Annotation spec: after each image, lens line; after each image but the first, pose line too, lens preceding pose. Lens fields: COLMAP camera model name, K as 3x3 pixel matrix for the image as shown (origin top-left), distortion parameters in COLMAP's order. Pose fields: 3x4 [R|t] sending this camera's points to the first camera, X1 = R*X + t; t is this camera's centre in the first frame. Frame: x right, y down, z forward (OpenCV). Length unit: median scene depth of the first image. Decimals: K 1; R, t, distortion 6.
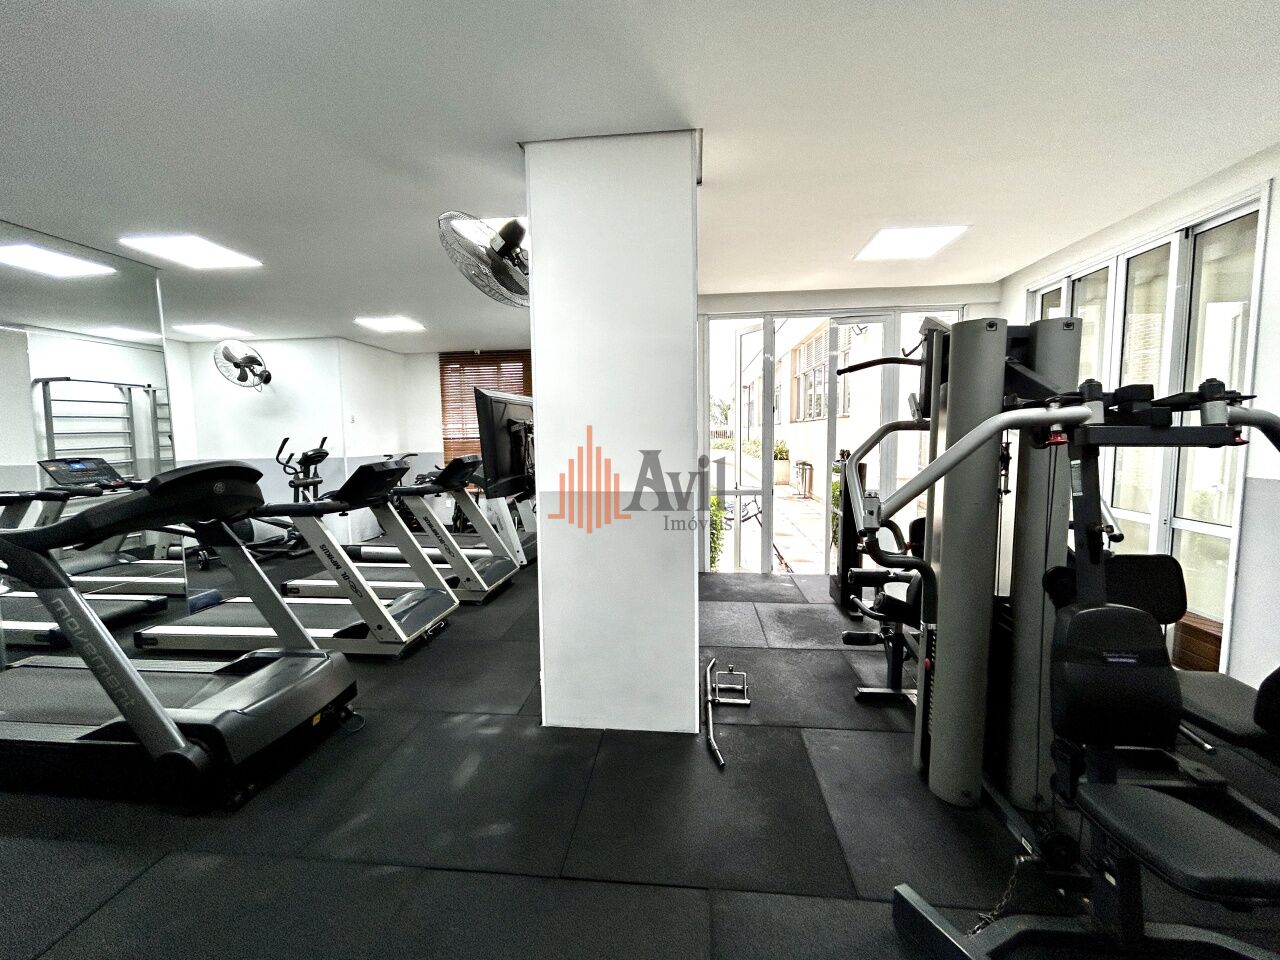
lens RADIAL K [[515.9, 0, 636.4], [0, 515.9, 478.6], [0, 0, 1]] dist [0.001302, -0.000122]
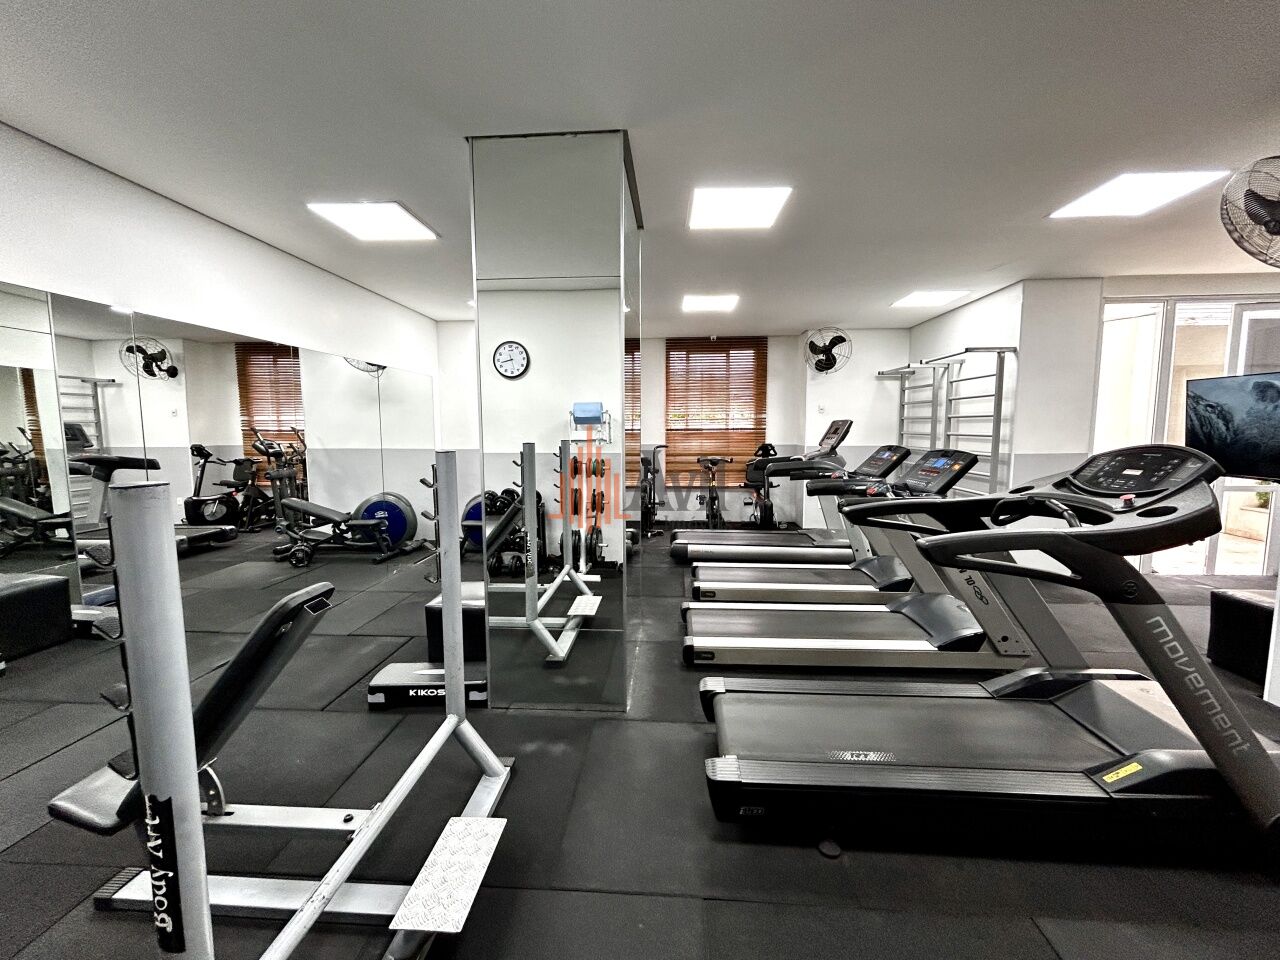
lens RADIAL K [[515.9, 0, 644.2], [0, 515.9, 477.6], [0, 0, 1]] dist [0.001302, -0.000122]
pose [[0.998876, 0.006626, 0.046924, -1.076447], [-0.006915, 0.999958, 0.005991, 0.011445], [-0.046883, -0.006309, 0.998880, 0.140416]]
